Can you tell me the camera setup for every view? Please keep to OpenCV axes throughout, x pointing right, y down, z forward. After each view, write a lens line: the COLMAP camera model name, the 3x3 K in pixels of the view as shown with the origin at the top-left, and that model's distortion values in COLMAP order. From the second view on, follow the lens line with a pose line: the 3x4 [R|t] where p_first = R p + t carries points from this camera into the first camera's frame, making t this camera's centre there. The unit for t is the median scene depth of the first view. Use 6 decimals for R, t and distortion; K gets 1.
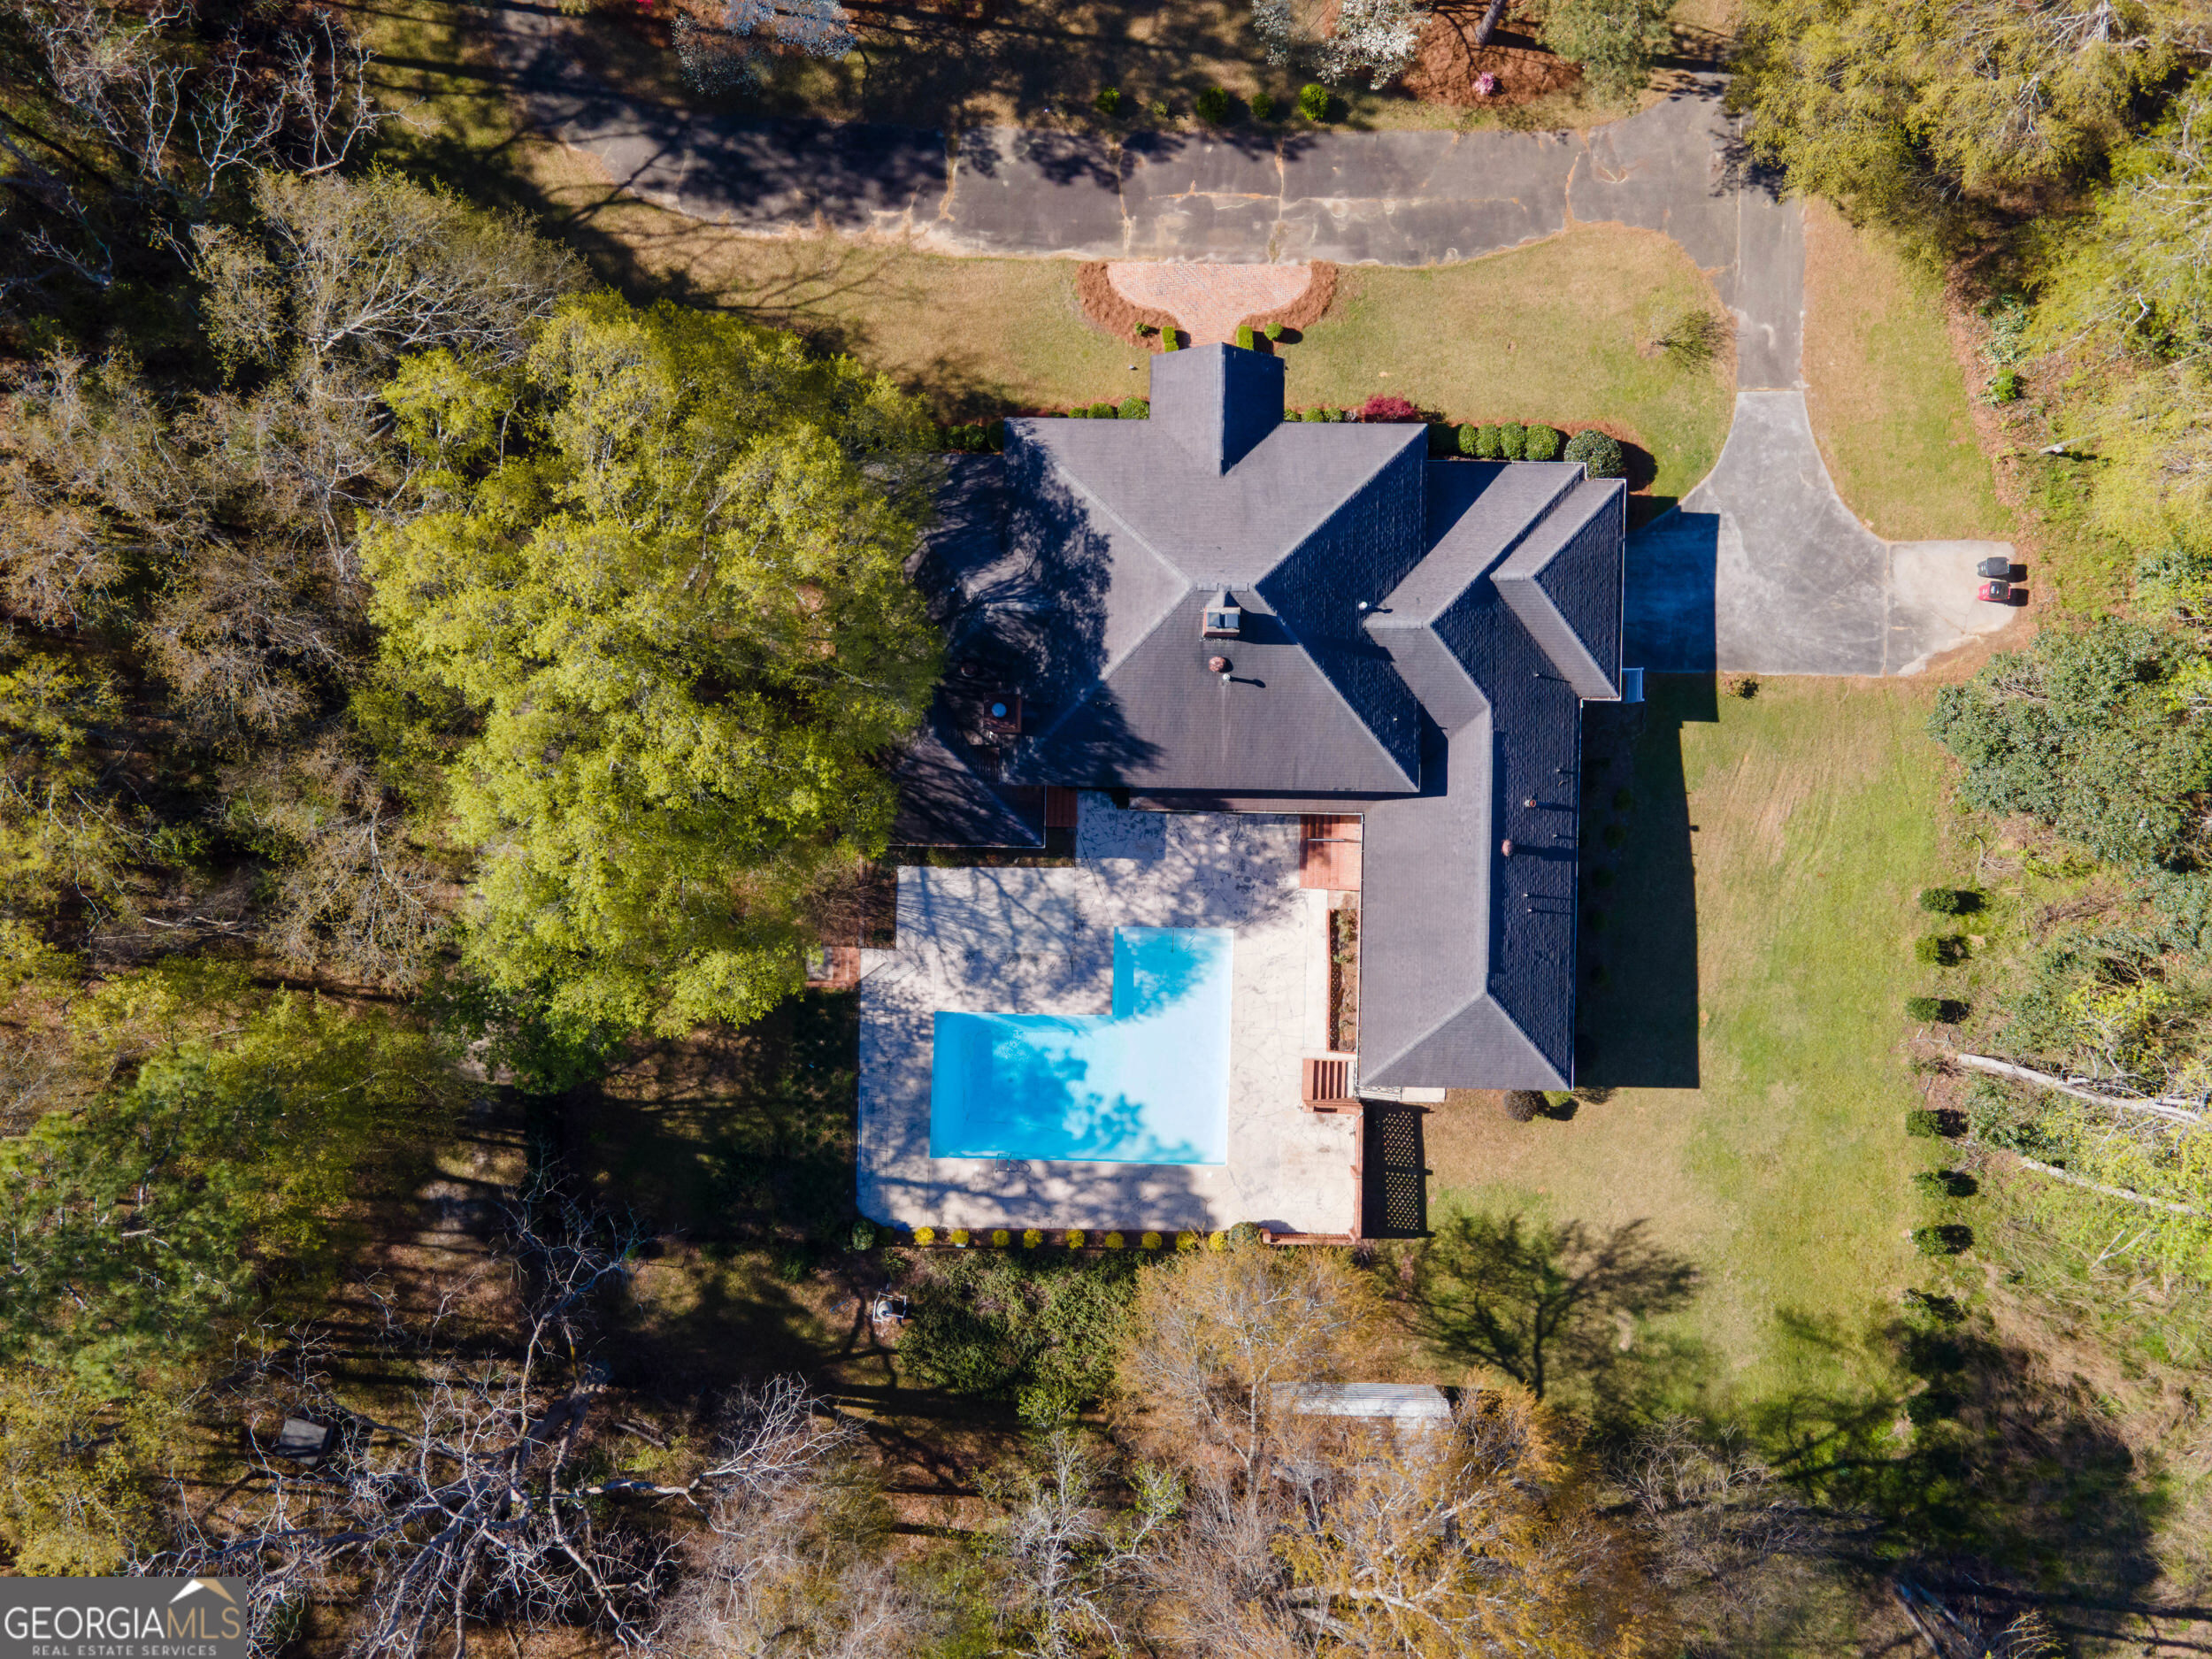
lens RADIAL K [[1638.4, 0, 1101.9], [0, 1638.4, 822.3], [0, 0, 1]] dist [0.046052, 0.013159]
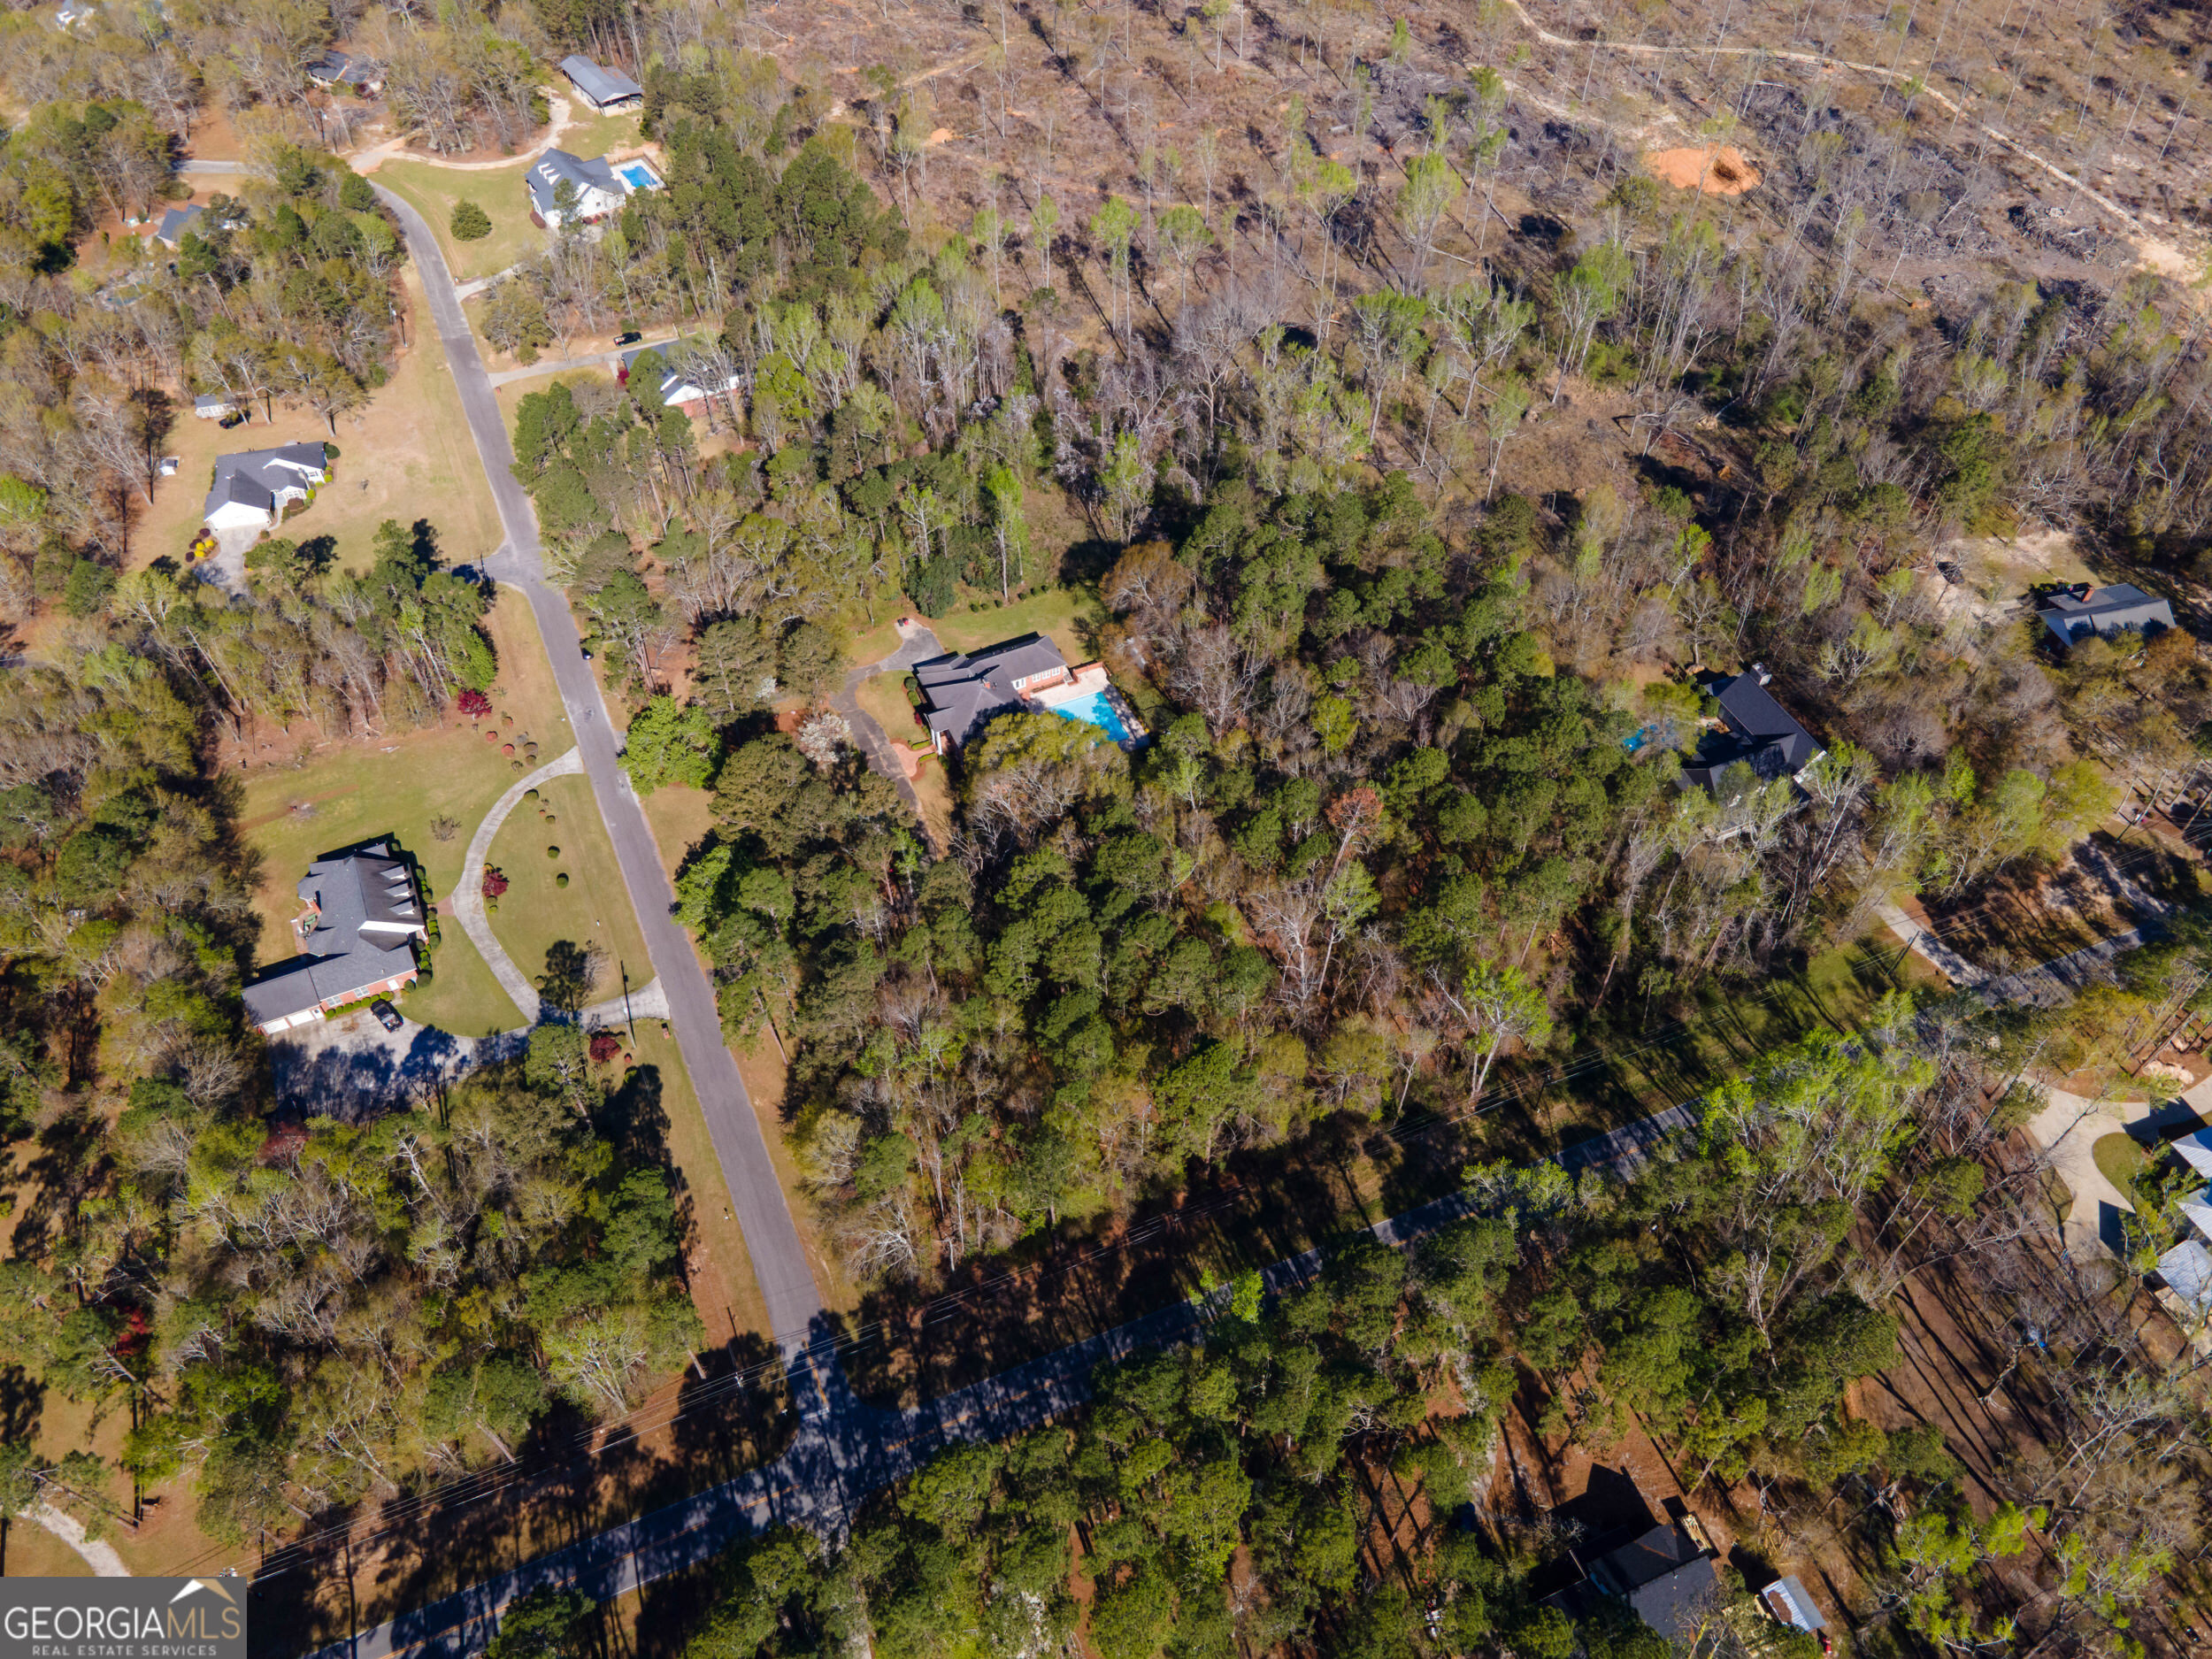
lens RADIAL K [[1638.4, 0, 1101.9], [0, 1638.4, 822.3], [0, 0, 1]] dist [0.046052, 0.013159]
pose [[-0.428457, -0.681190, 0.593637, -2.565951], [0.903439, -0.312116, 0.293908, -1.086849], [-0.014923, 0.662242, 0.749142, -1.856134]]
